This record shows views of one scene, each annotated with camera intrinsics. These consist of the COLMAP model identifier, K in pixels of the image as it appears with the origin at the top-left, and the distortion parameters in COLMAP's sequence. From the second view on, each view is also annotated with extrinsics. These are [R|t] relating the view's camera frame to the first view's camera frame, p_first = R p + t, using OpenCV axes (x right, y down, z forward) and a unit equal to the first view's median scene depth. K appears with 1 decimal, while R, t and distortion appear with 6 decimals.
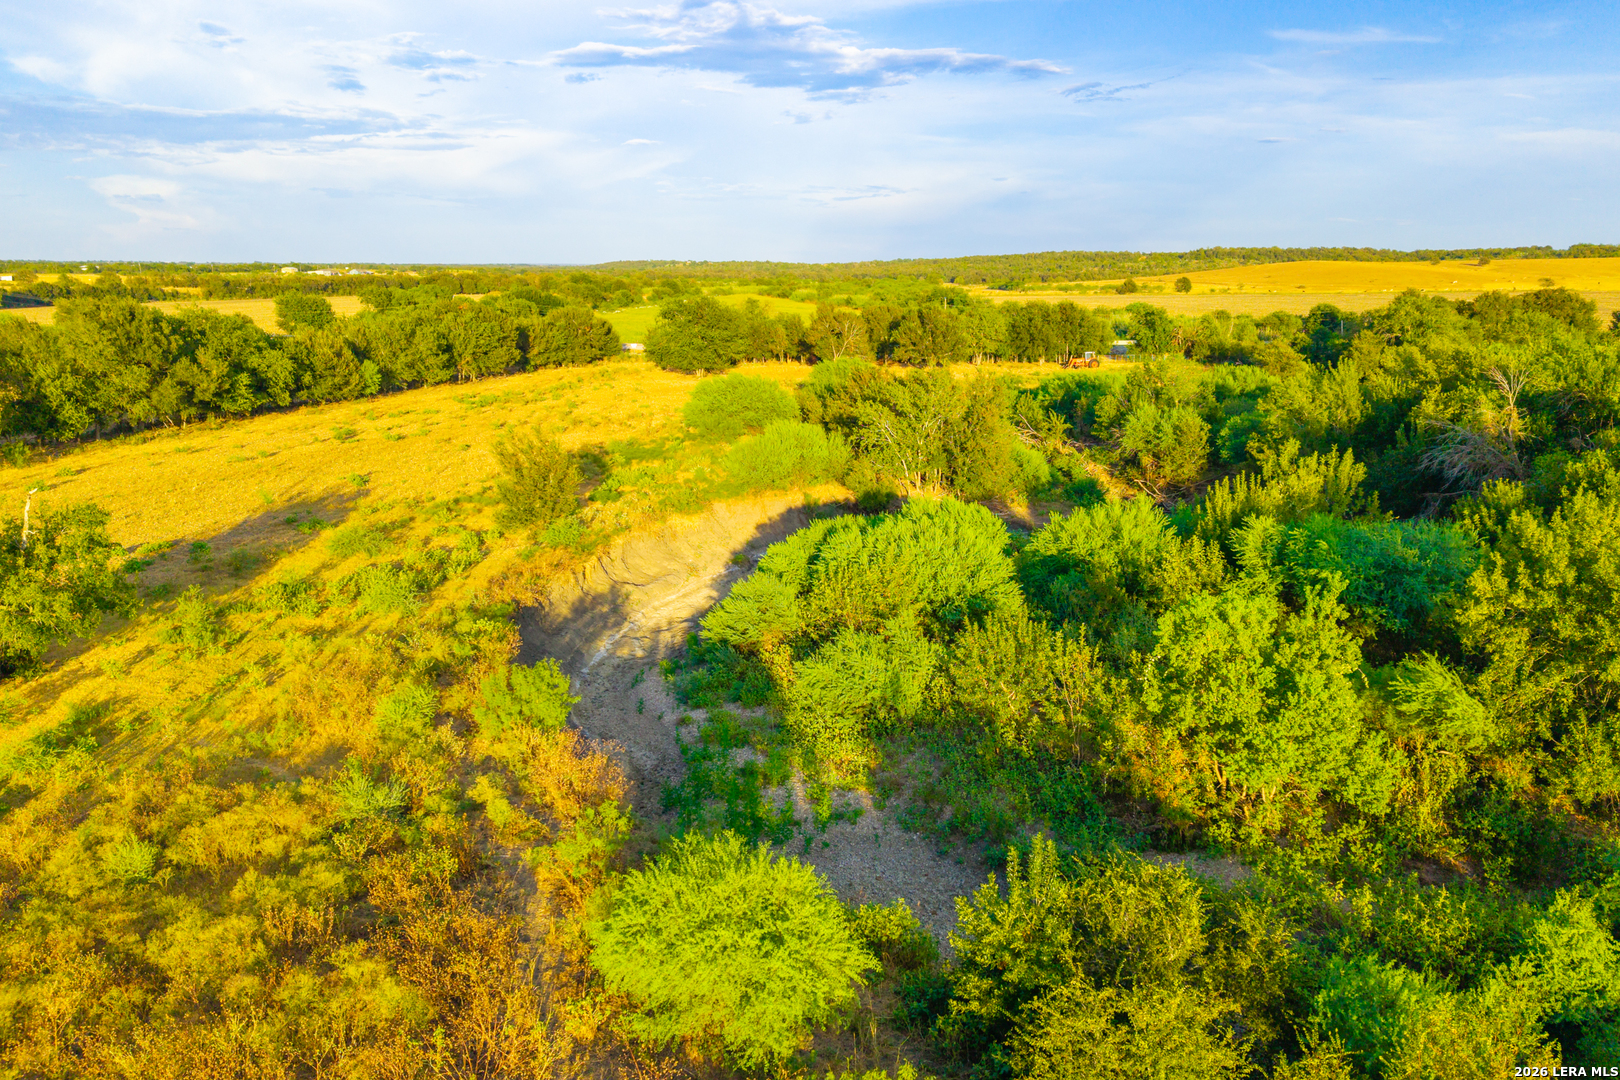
lens RADIAL K [[1286.5, 0, 825.0], [0, 1286.5, 540.4], [0, 0, 1]] dist [0.021046, -0.038082]
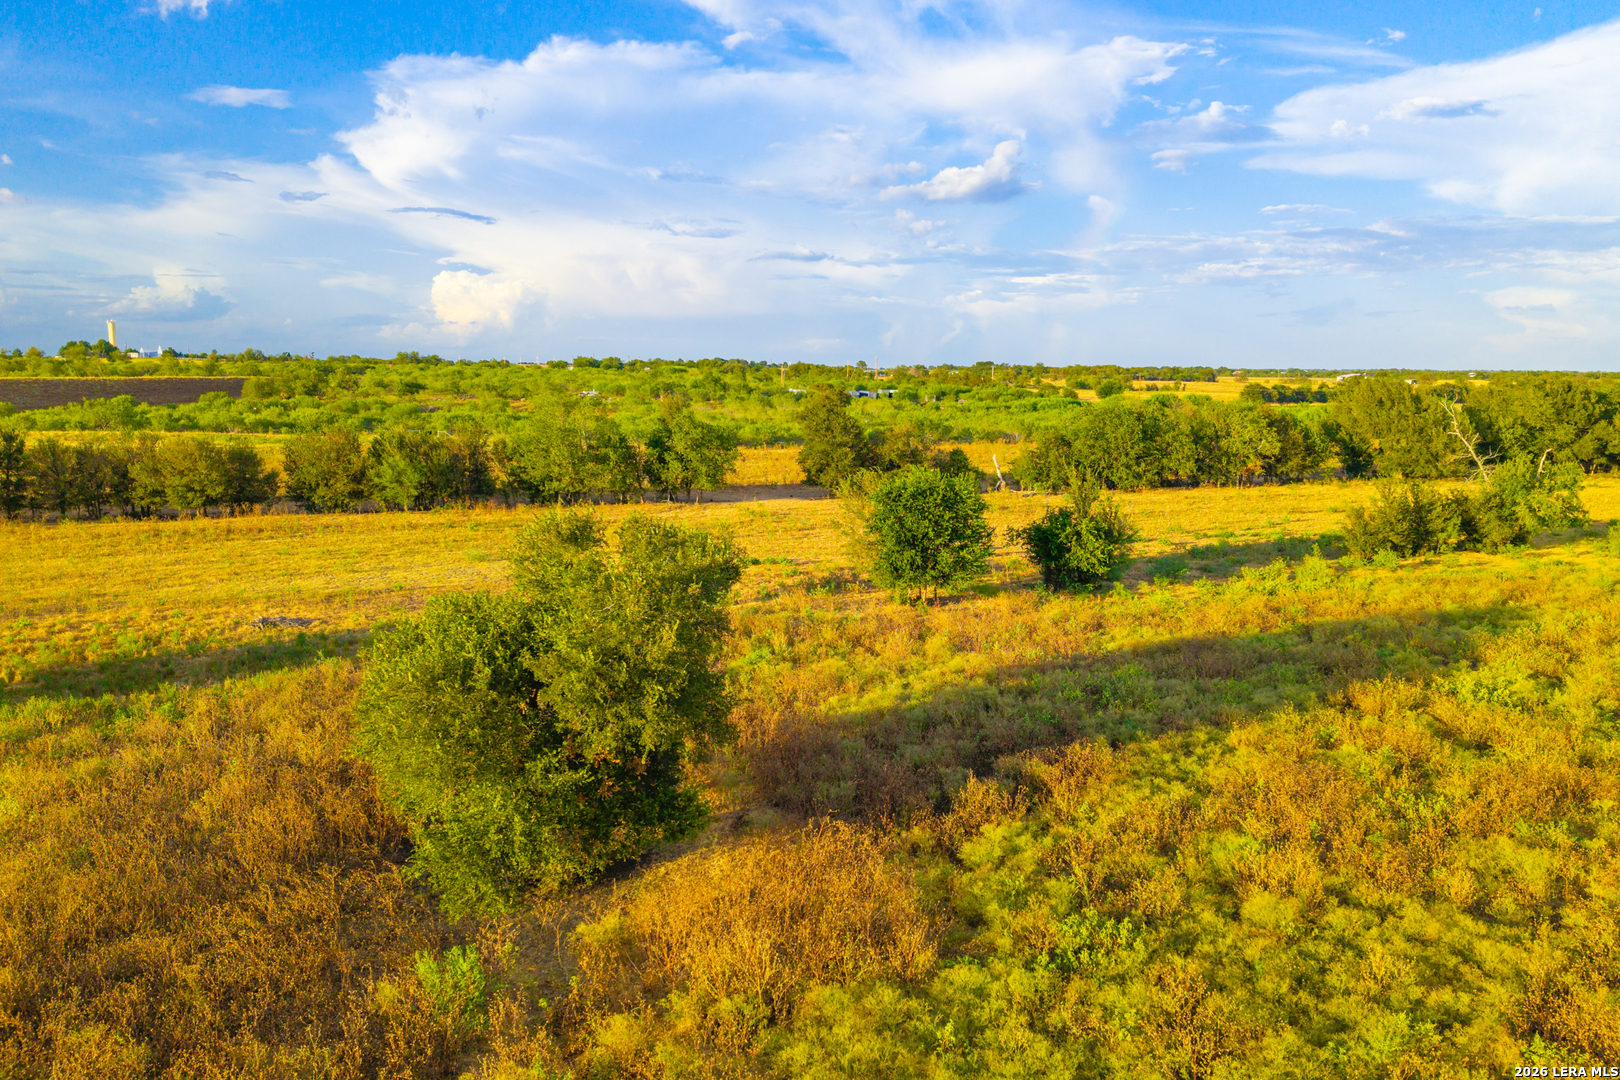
lens RADIAL K [[1286.5, 0, 772.8], [0, 1286.5, 553.3], [0, 0, 1]] dist [0.021046, -0.038082]
pose [[0.542267, 0.111766, -0.832739, 0.094652], [-0.172602, 0.984793, 0.019779, 0.067871], [0.822286, 0.133007, 0.553312, -0.248091]]
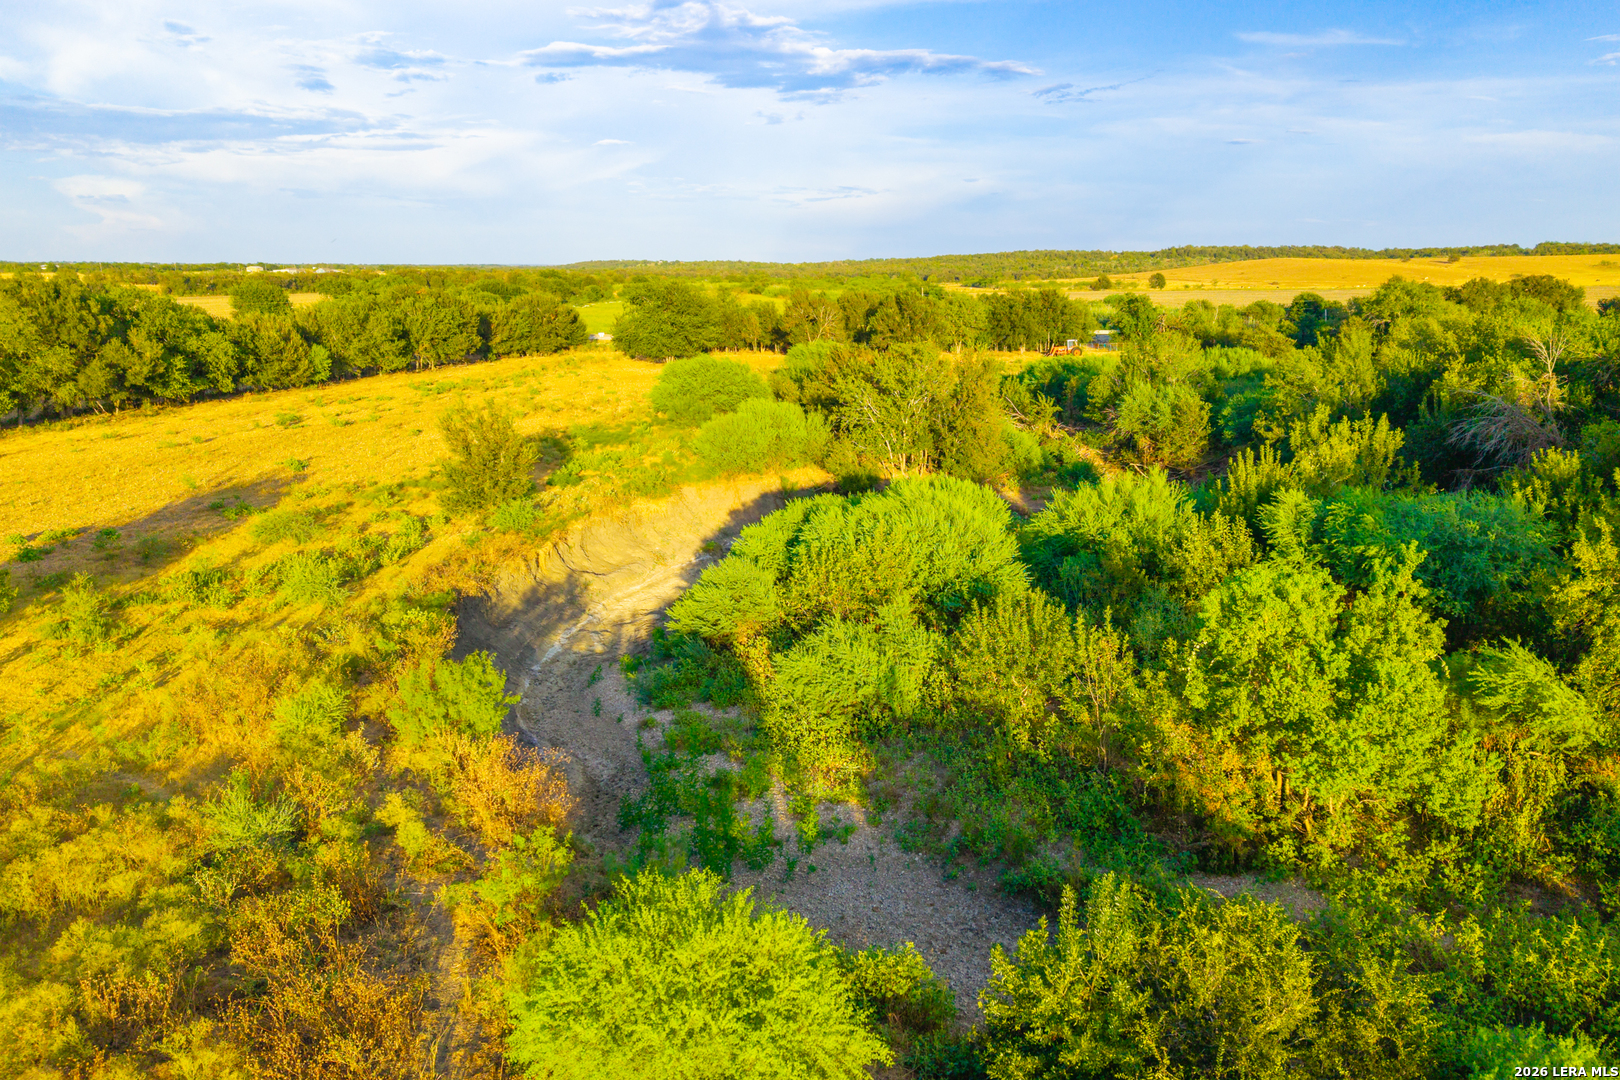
lens RADIAL K [[1286.5, 0, 825.9], [0, 1286.5, 534.0], [0, 0, 1]] dist [0.021046, -0.038082]
pose [[0.999767, -0.005416, 0.020907, -0.001459], [0.005531, 0.999970, -0.005420, 0.004645], [-0.020877, 0.005534, 0.999767, 0.033972]]
